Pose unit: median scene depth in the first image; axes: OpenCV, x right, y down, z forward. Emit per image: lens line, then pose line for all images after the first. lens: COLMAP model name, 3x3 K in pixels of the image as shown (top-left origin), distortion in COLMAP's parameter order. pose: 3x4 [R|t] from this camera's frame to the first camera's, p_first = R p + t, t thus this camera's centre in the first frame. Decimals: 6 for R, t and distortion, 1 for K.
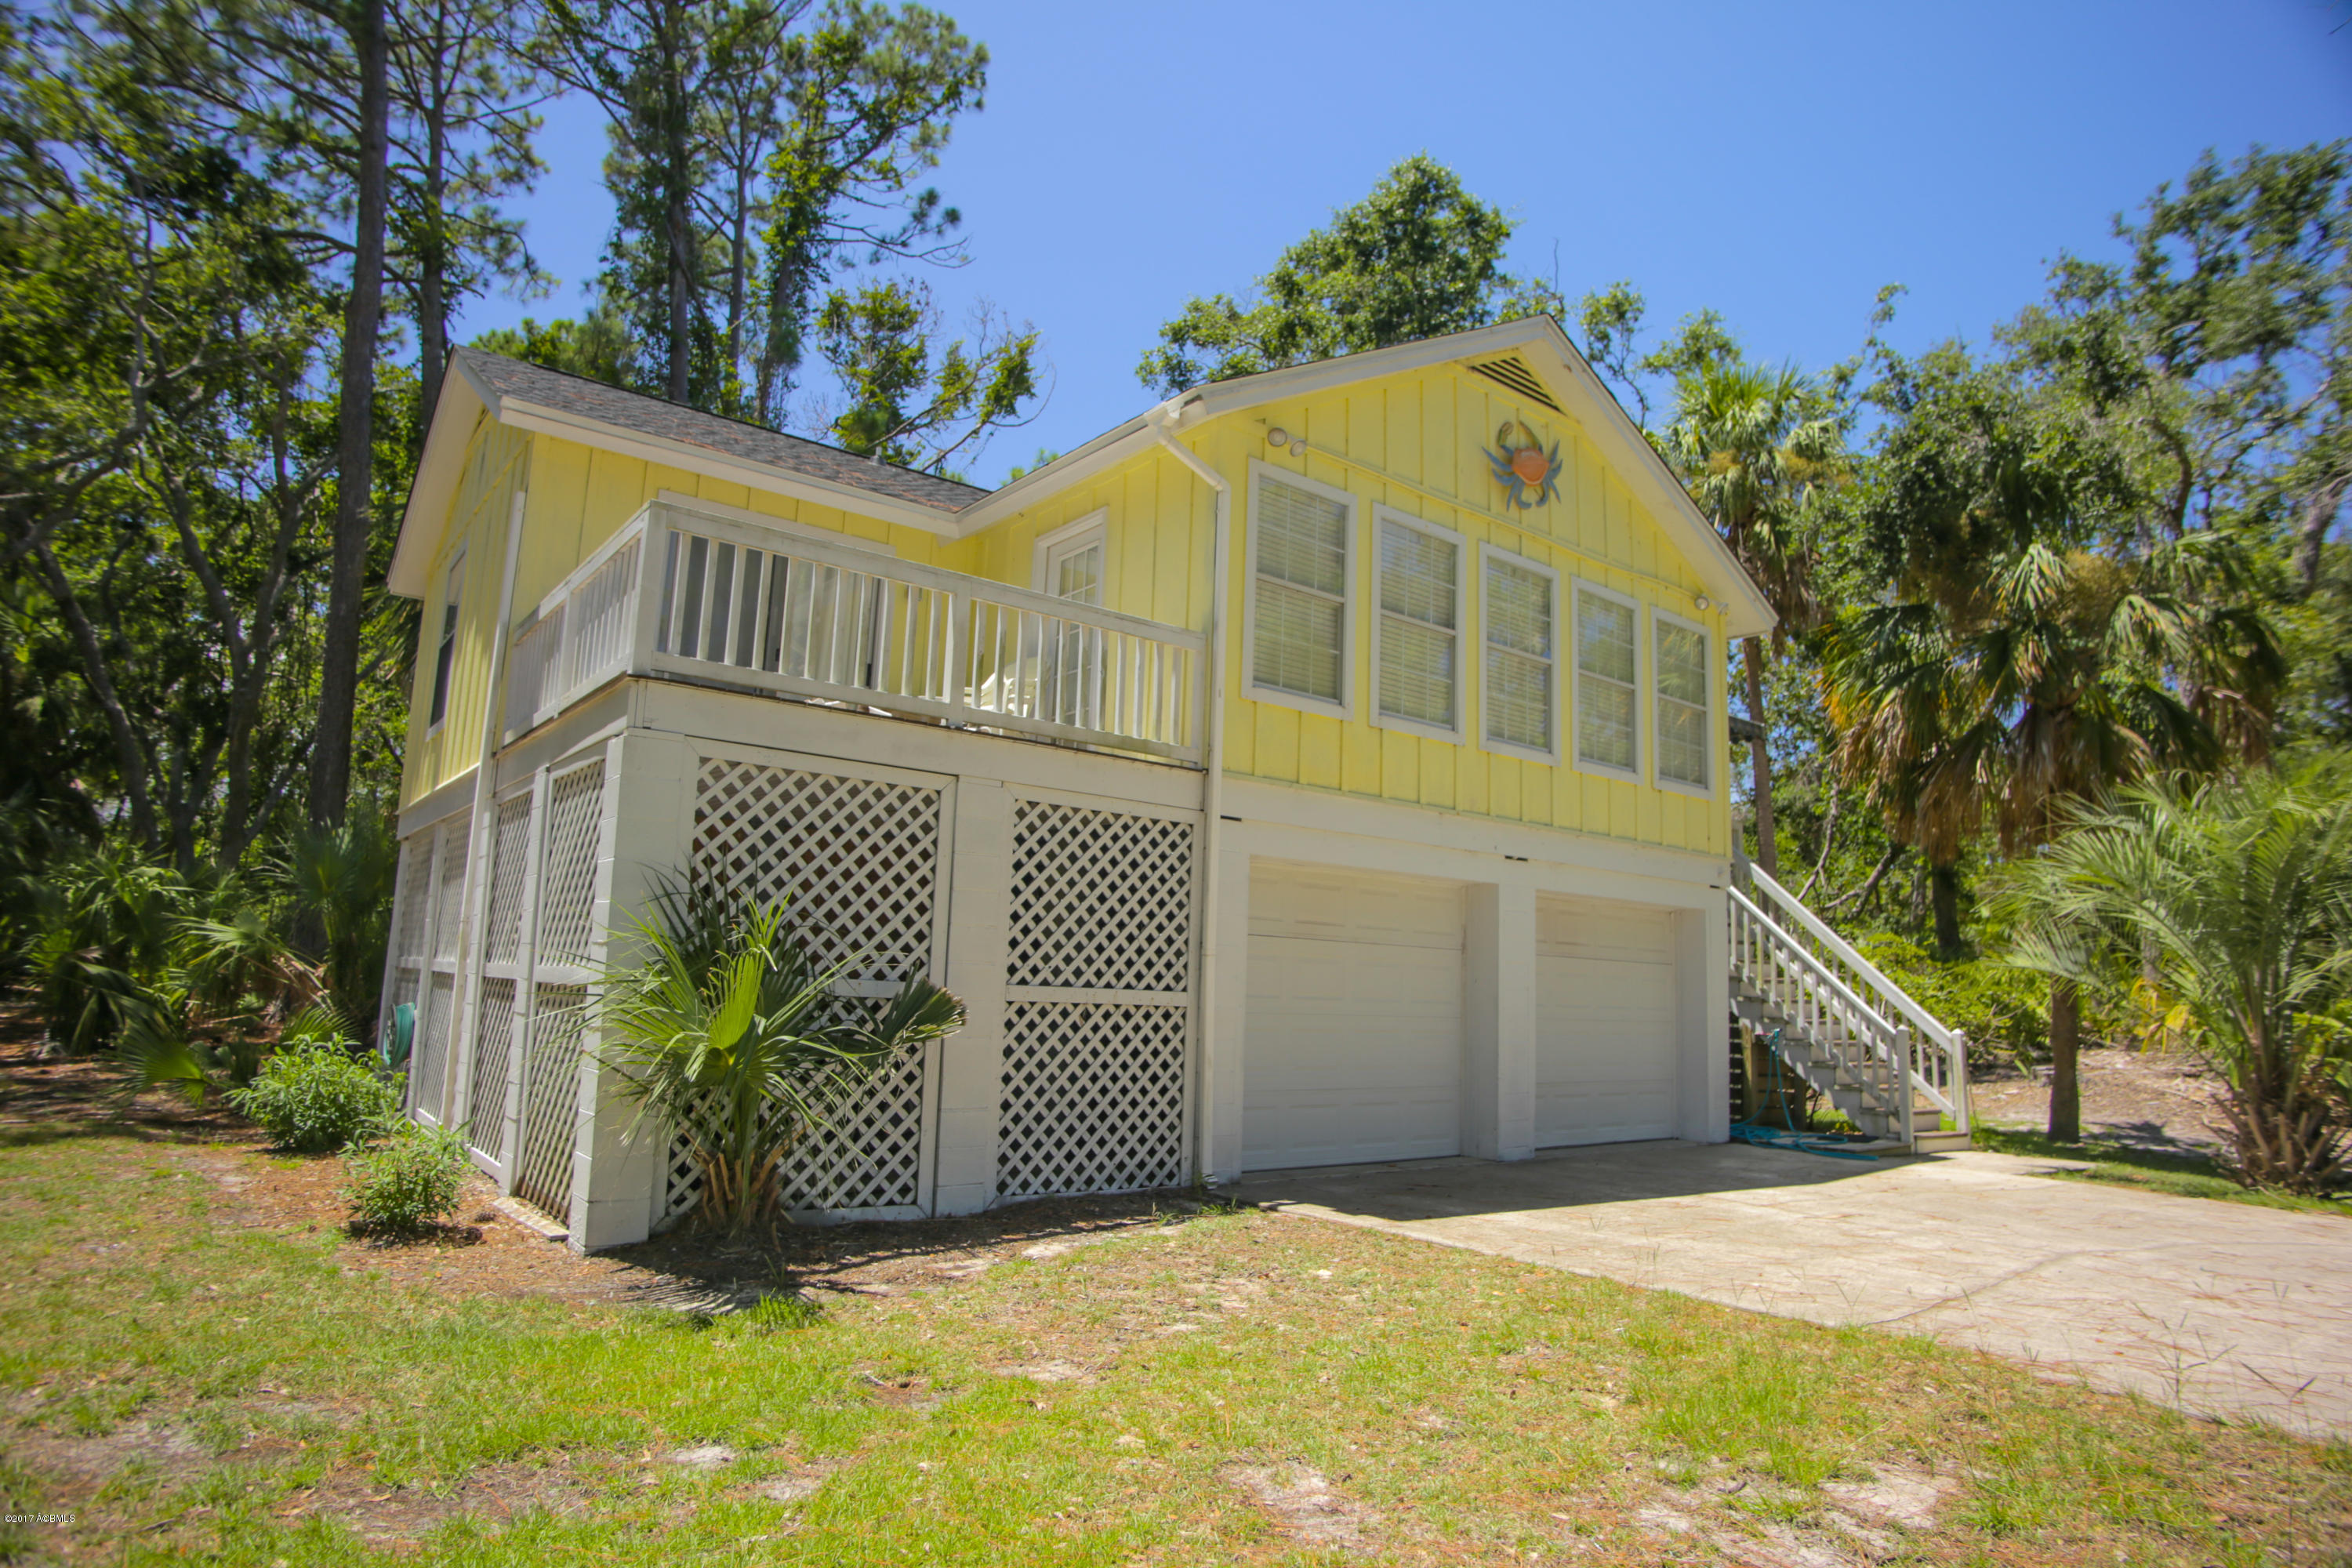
lens RADIAL K [[1370.5, 0, 1176.0], [0, 1370.5, 784.0], [0, 0, 1]] dist [-0.131428, 0.100699]
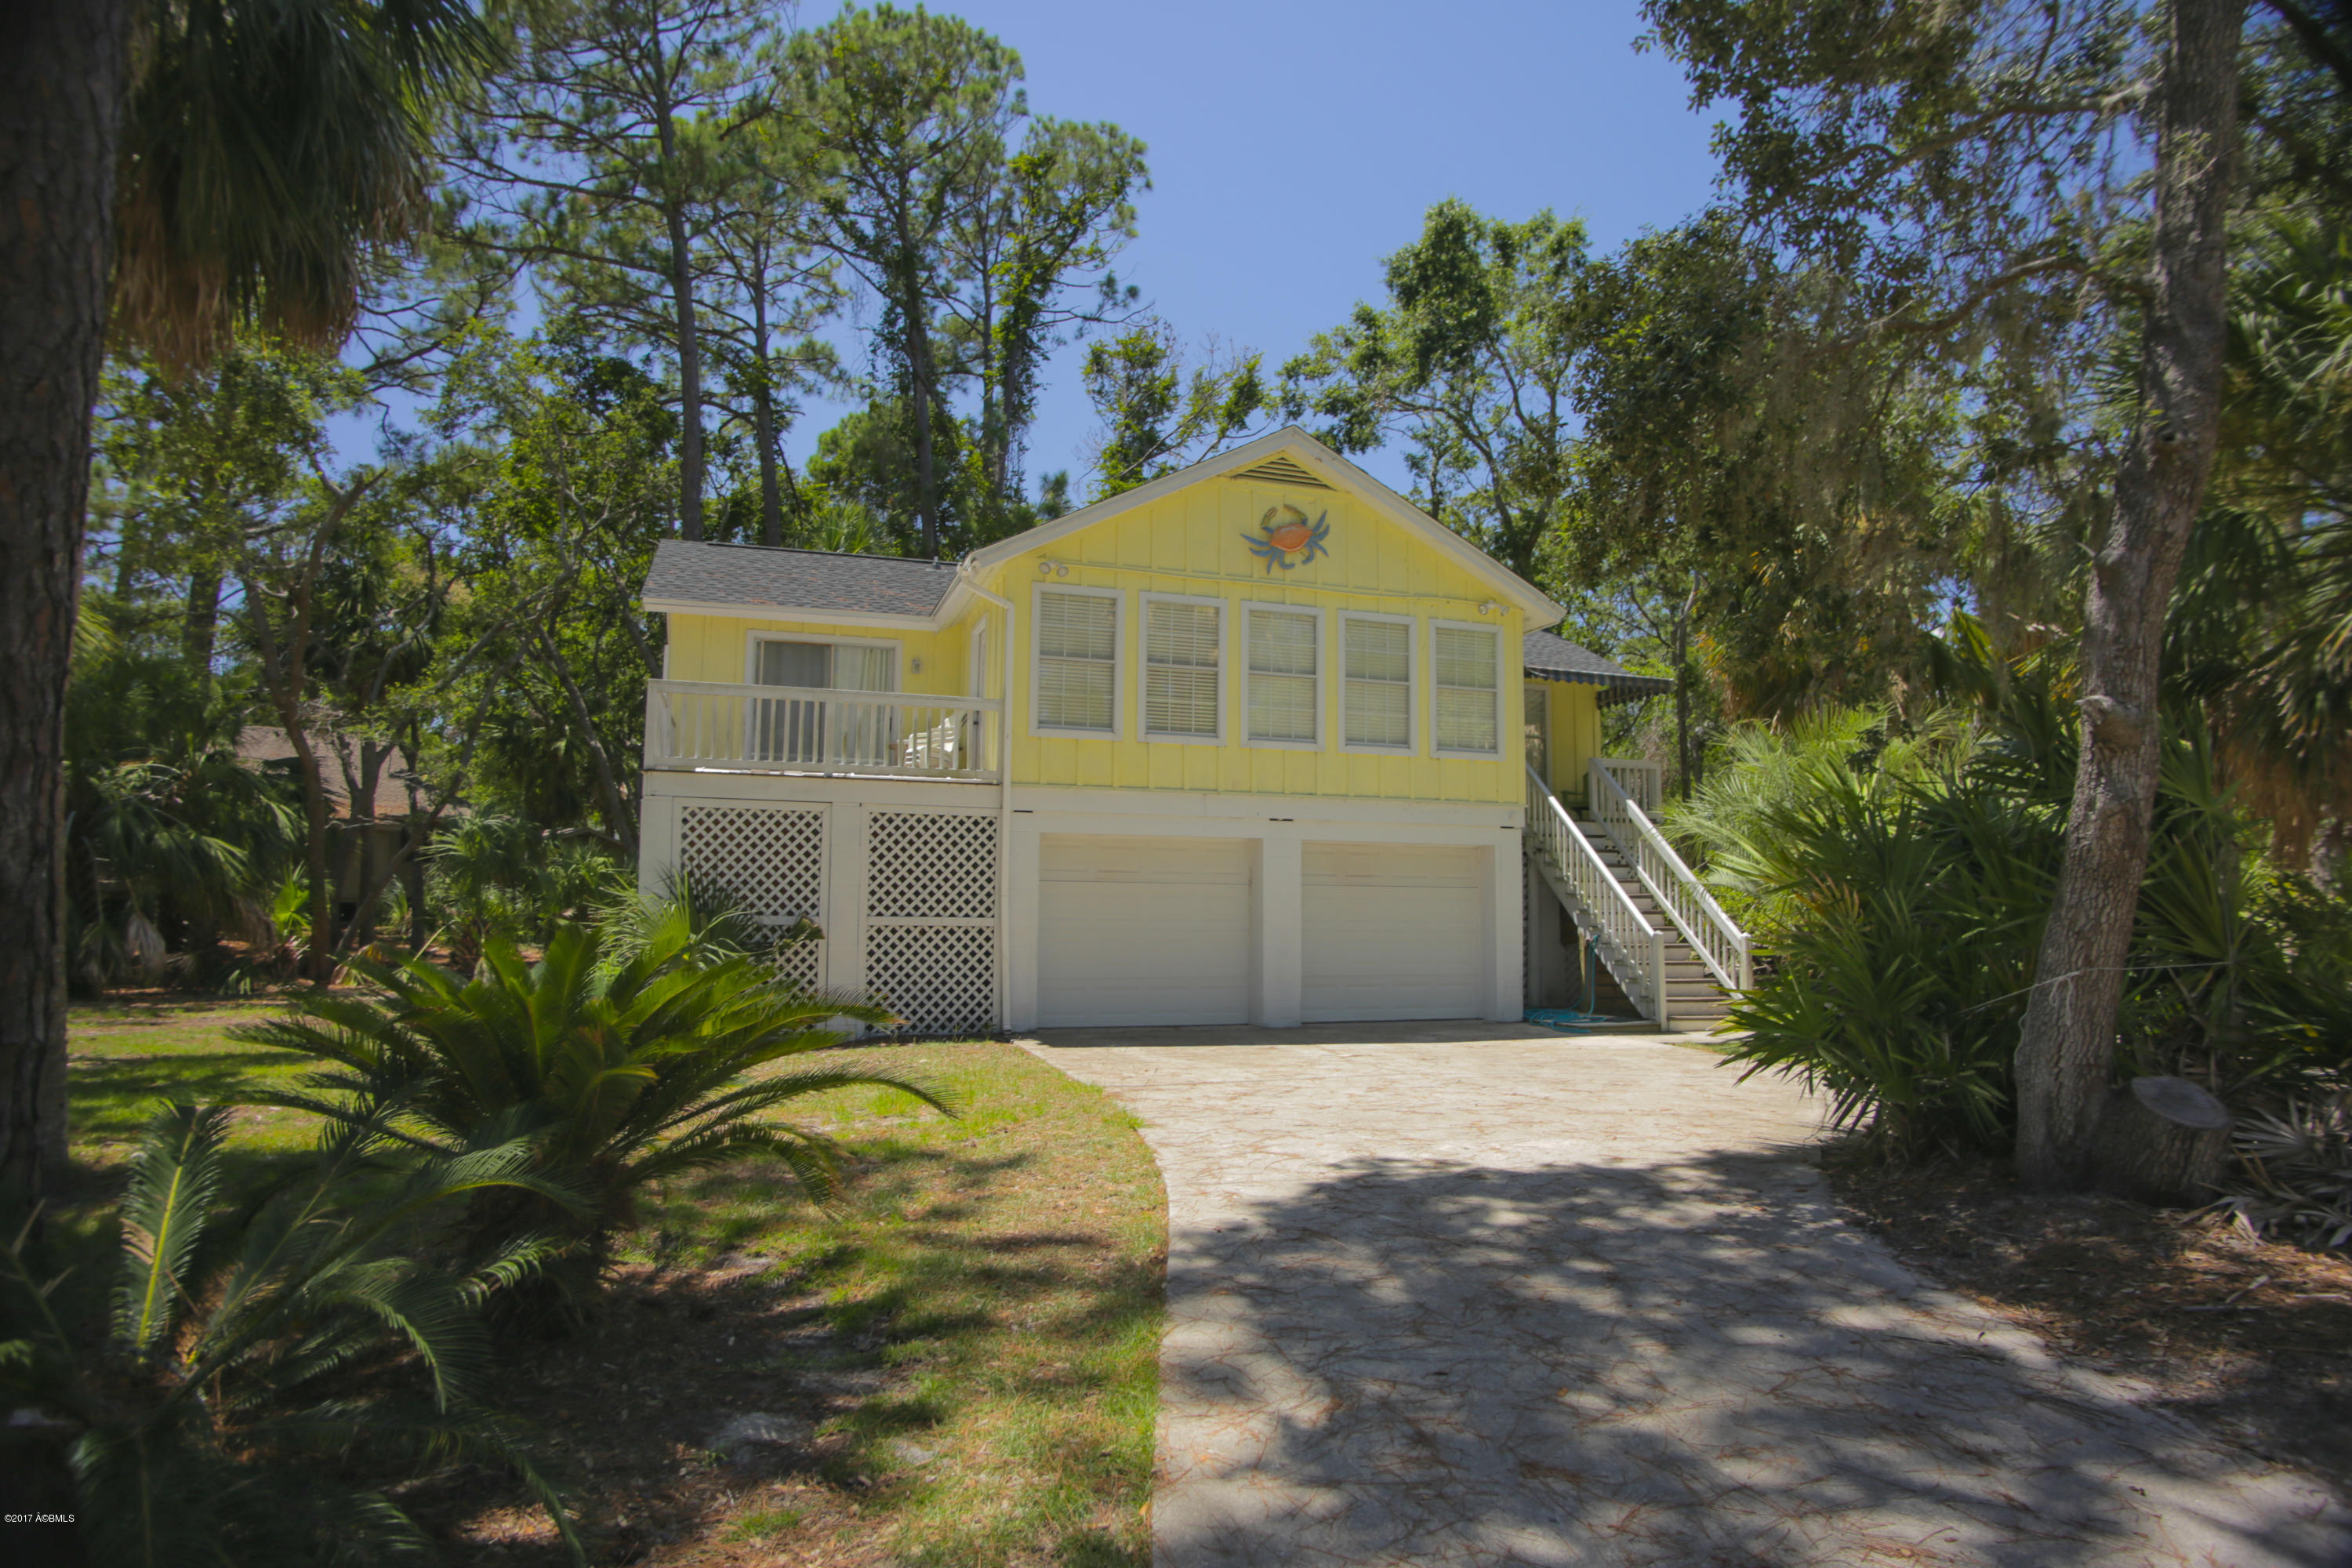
lens RADIAL K [[1348.2, 0, 1176.0], [0, 1348.2, 784.0], [0, 0, 1]] dist [-0.120324, 0.090405]
pose [[0.940720, -0.062135, -0.333443, 0.784883], [0.077673, 0.996417, 0.033459, -0.049374], [0.330170, -0.057375, 0.942176, -0.475537]]
